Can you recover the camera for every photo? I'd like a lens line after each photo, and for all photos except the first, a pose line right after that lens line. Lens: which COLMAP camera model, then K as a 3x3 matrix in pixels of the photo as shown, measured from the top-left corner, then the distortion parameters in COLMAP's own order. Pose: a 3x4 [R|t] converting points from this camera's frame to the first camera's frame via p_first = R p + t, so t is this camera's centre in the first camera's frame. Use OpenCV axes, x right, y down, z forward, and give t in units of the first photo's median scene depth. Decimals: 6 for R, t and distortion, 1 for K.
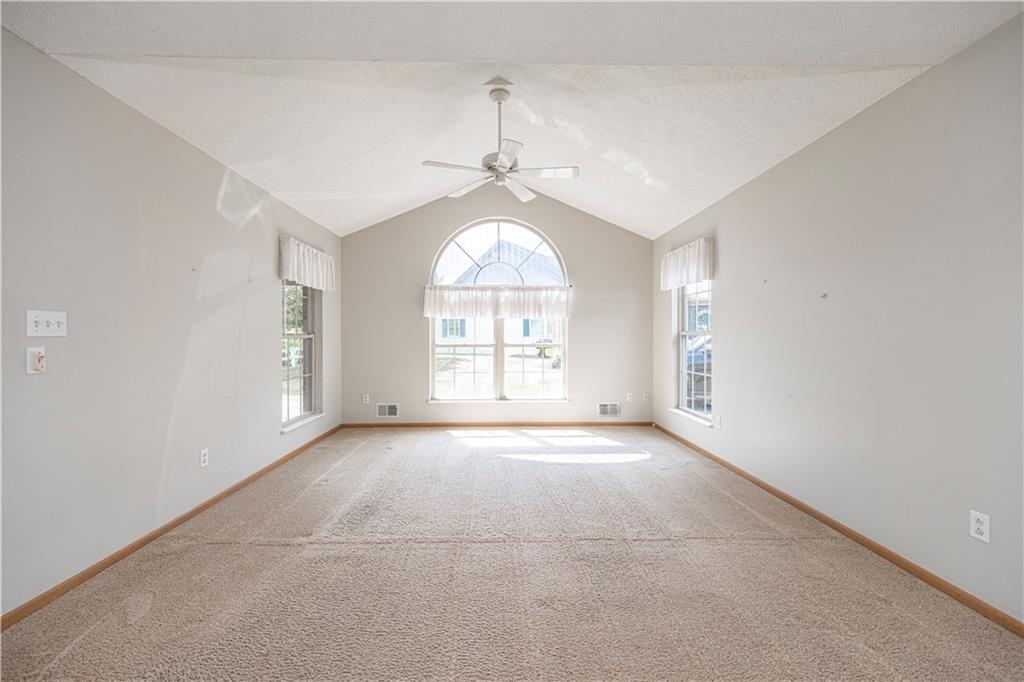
lens RADIAL K [[415.5, 0, 511.3], [0, 415.5, 336.6], [0, 0, 1]] dist [0.014526, -0.000051]
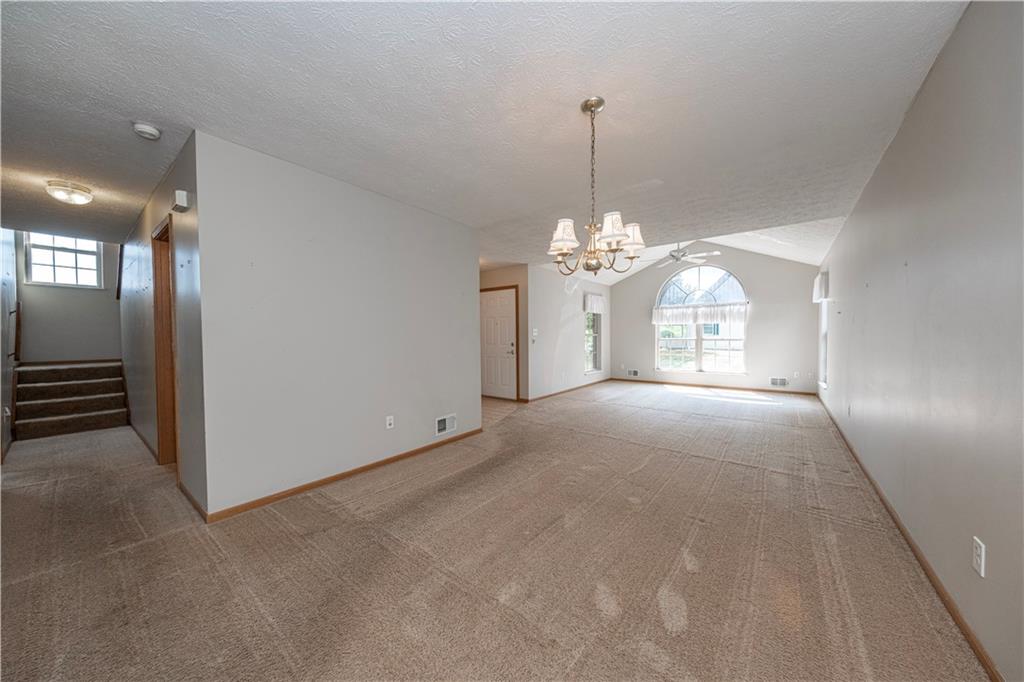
lens RADIAL K [[341.8, 0, 512.9], [0, 341.8, 343.9], [0, 0, 1]] dist [0.008385, -0.000117]
pose [[0.769005, 0.009968, -0.639164, 0.290925], [0.005956, 0.999723, 0.022757, 0.002386], [0.639214, -0.021307, 0.768733, -0.581622]]
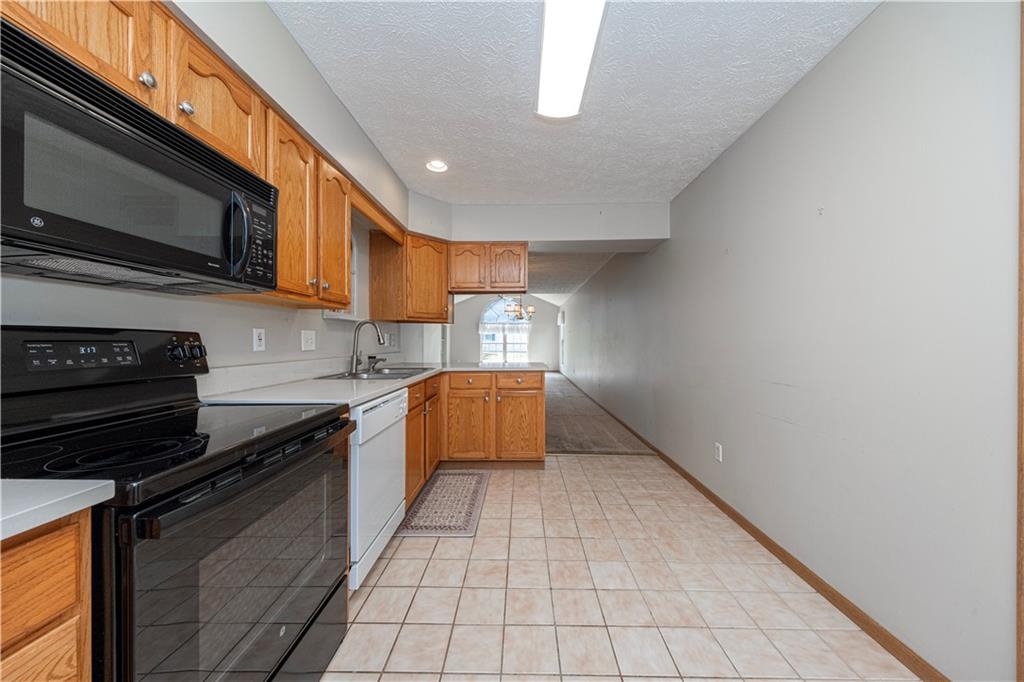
lens RADIAL K [[341.8, 0, 516.2], [0, 341.8, 341.7], [0, 0, 1]] dist [0.008079, -0.003543]
pose [[0.999261, -0.001114, -0.038422, 0.139712], [0.001180, 0.999998, 0.001680, 0.005717], [0.038420, -0.001724, 0.999260, -1.340640]]
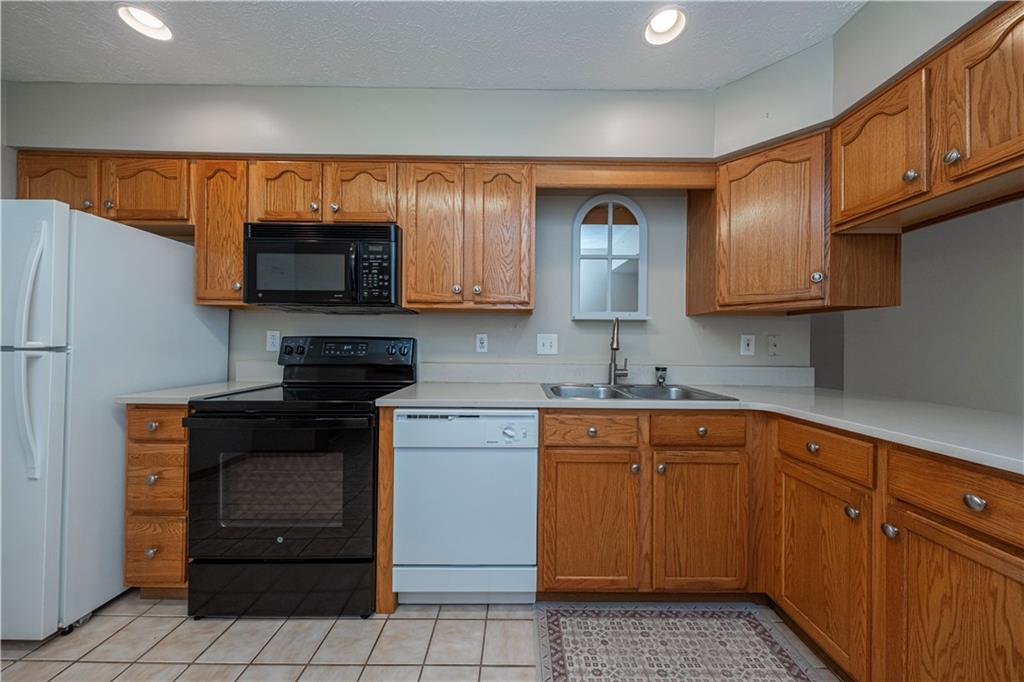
lens RADIAL K [[341.8, 0, 512.9], [0, 341.8, 343.9], [0, 0, 1]] dist [0.008385, -0.000117]
pose [[-0.023312, -0.004515, -0.999718, 0.272435], [-0.010483, 0.999936, -0.004272, 0.006172], [0.999673, 0.010381, -0.023358, -0.980152]]
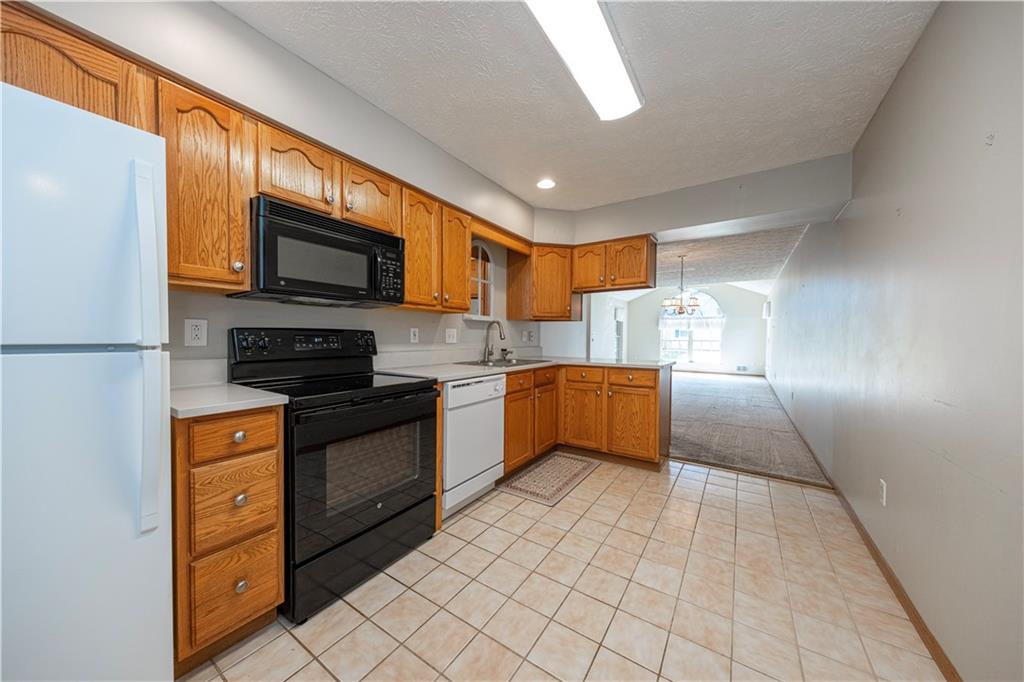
lens RADIAL K [[341.8, 0, 512.9], [0, 341.8, 343.9], [0, 0, 1]] dist [0.008385, -0.000117]
pose [[0.820380, 0.015174, -0.571618, 0.282298], [-0.005327, 0.999807, 0.018896, 0.006449], [0.571794, -0.012457, 0.820302, -1.348148]]
